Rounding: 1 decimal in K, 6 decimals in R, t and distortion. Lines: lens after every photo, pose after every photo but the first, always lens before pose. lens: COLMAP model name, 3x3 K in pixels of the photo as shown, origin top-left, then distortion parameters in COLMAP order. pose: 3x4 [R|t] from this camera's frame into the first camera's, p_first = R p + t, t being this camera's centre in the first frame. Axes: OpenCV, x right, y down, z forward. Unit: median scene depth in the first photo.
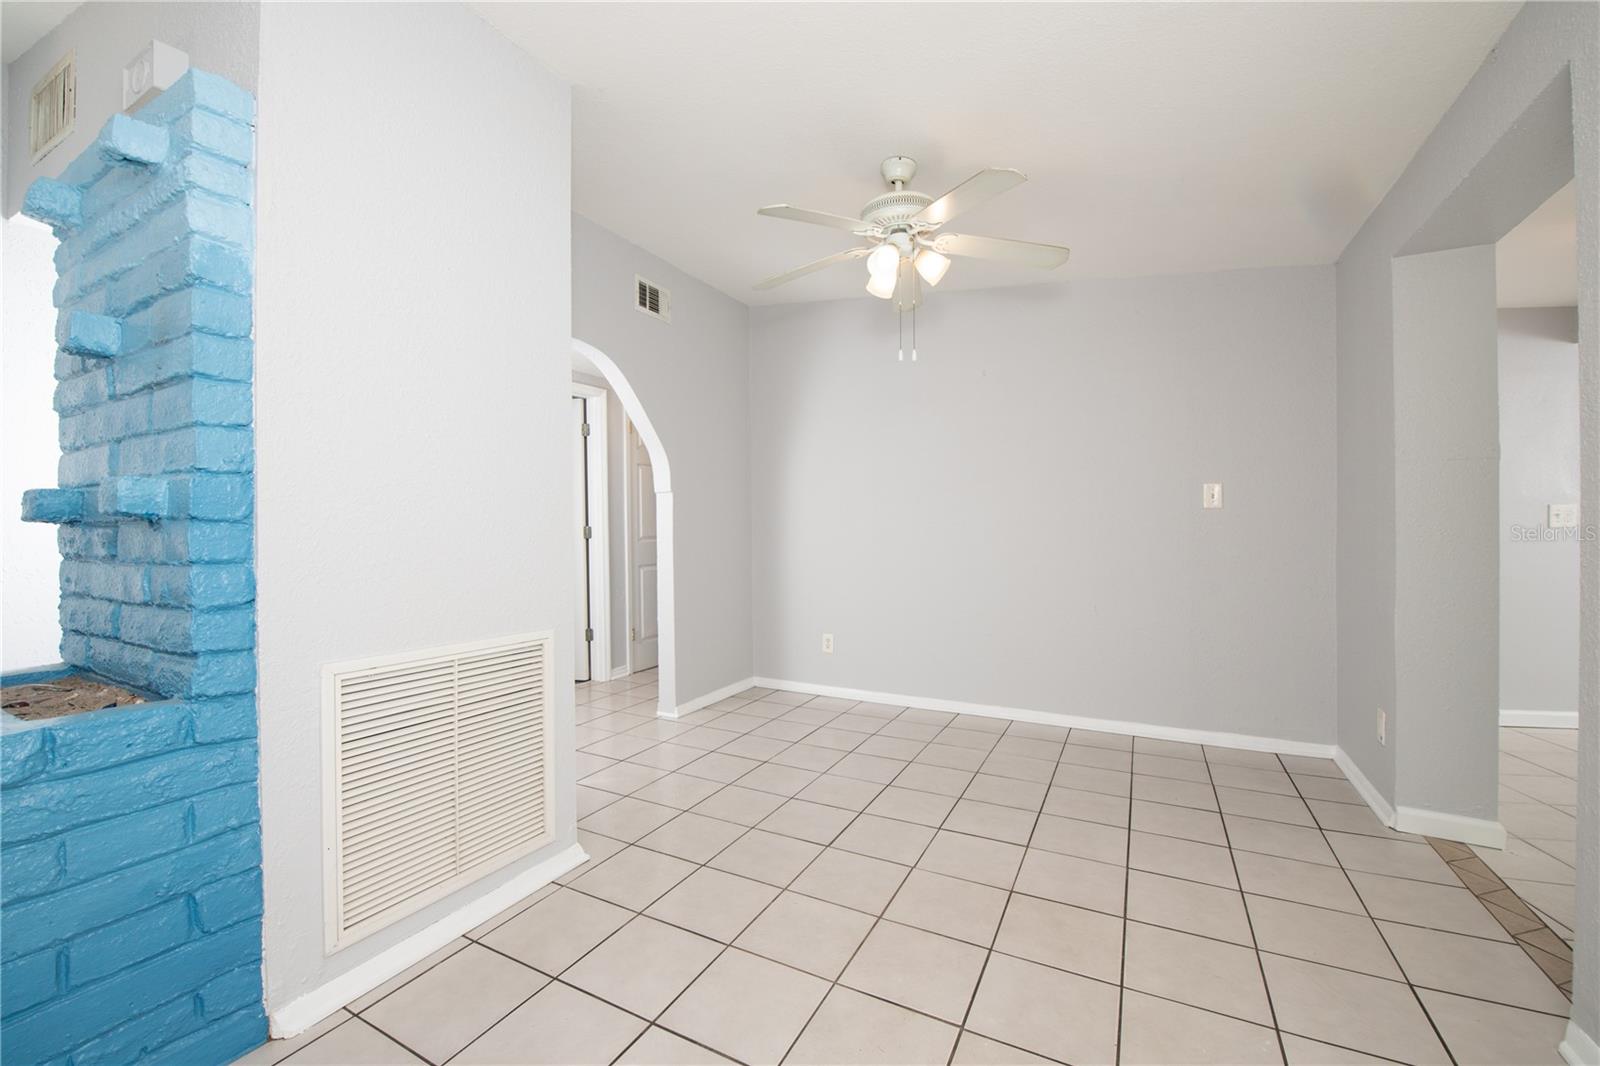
lens RADIAL K [[639.8, 0, 789.2], [0, 639.8, 530.8], [0, 0, 1]] dist [-0.011735, -0.000285]
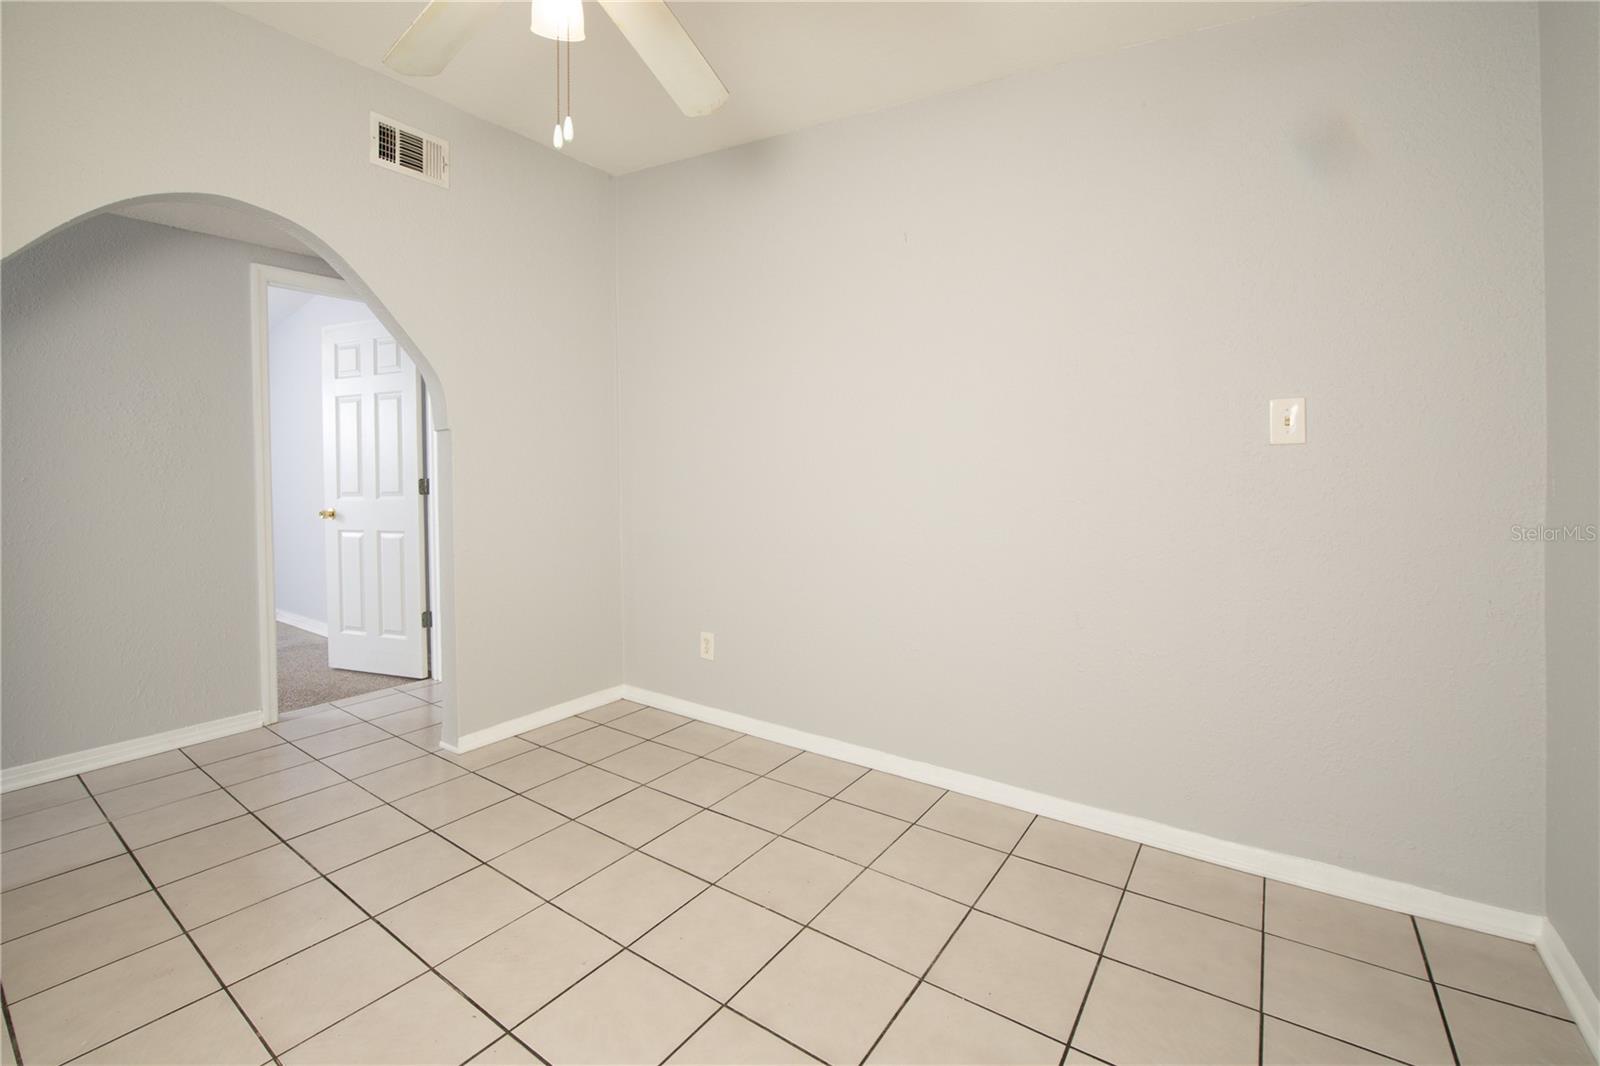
lens RADIAL K [[689.6, 0, 772.2], [0, 689.6, 480.7], [0, 0, 1]] dist [-0.000056, -0.006251]
pose [[0.989483, -0.002336, -0.144634, 0.281468], [0.002942, 0.999988, 0.003978, -0.007043], [0.144623, -0.004361, 0.989477, 0.316866]]
